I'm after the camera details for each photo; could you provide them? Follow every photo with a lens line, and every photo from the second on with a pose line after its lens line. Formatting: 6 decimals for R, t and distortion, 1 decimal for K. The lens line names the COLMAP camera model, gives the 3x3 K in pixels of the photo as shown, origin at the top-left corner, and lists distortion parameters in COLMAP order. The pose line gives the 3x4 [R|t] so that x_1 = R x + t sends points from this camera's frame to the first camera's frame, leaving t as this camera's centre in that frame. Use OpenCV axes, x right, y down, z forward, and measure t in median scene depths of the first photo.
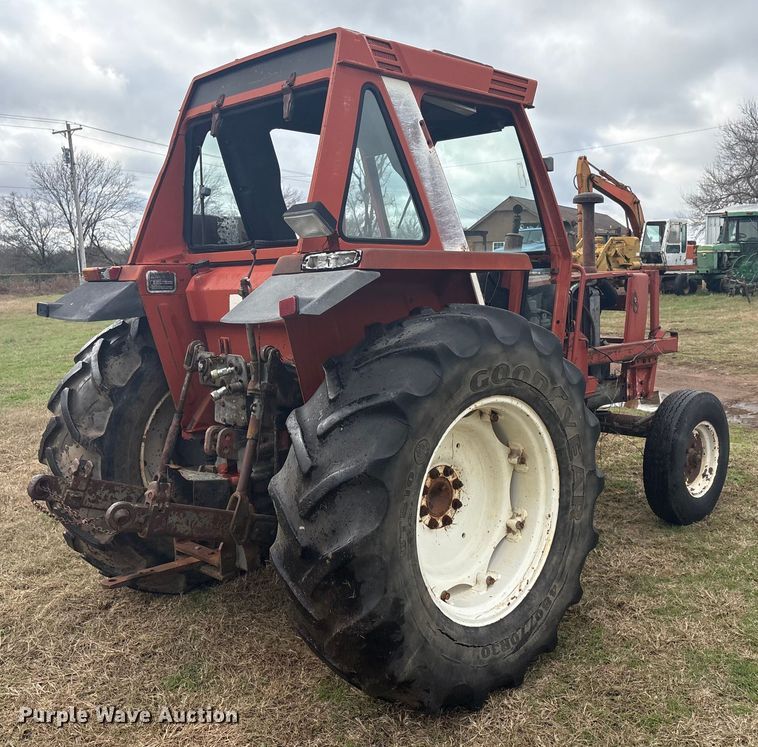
lens RADIAL K [[823.4, 0, 409.6], [0, 823.4, 359.2], [0, 0, 1]] dist [0.152712, -0.283024]
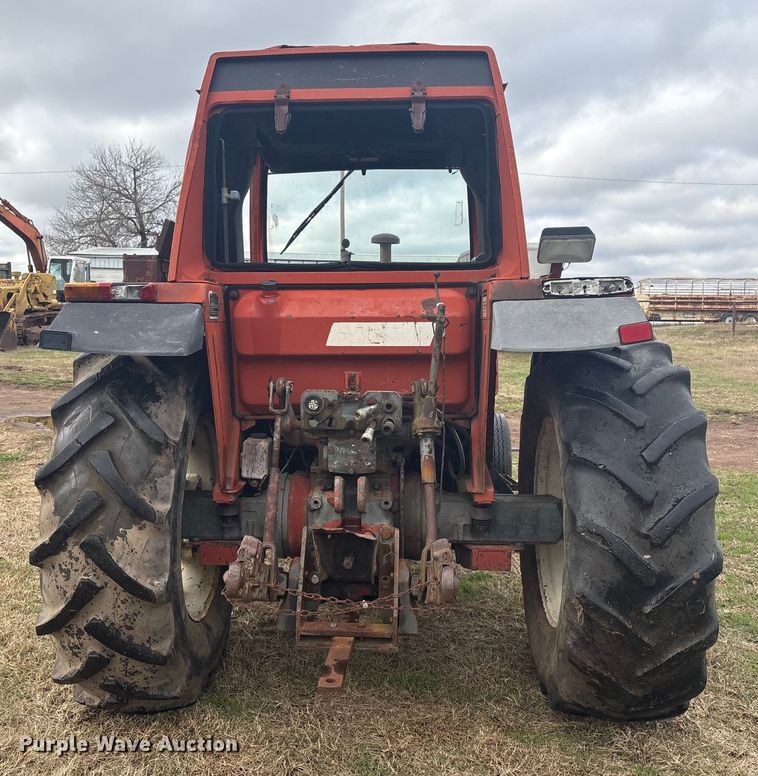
lens RADIAL K [[843.0, 0, 377.6], [0, 843.0, 377.1], [0, 0, 1]] dist [0.152712, -0.283024]
pose [[0.758652, -0.025886, 0.650981, -0.682866], [0.045268, 0.998890, -0.013035, -0.007129], [-0.649921, 0.039358, 0.758982, 0.283168]]
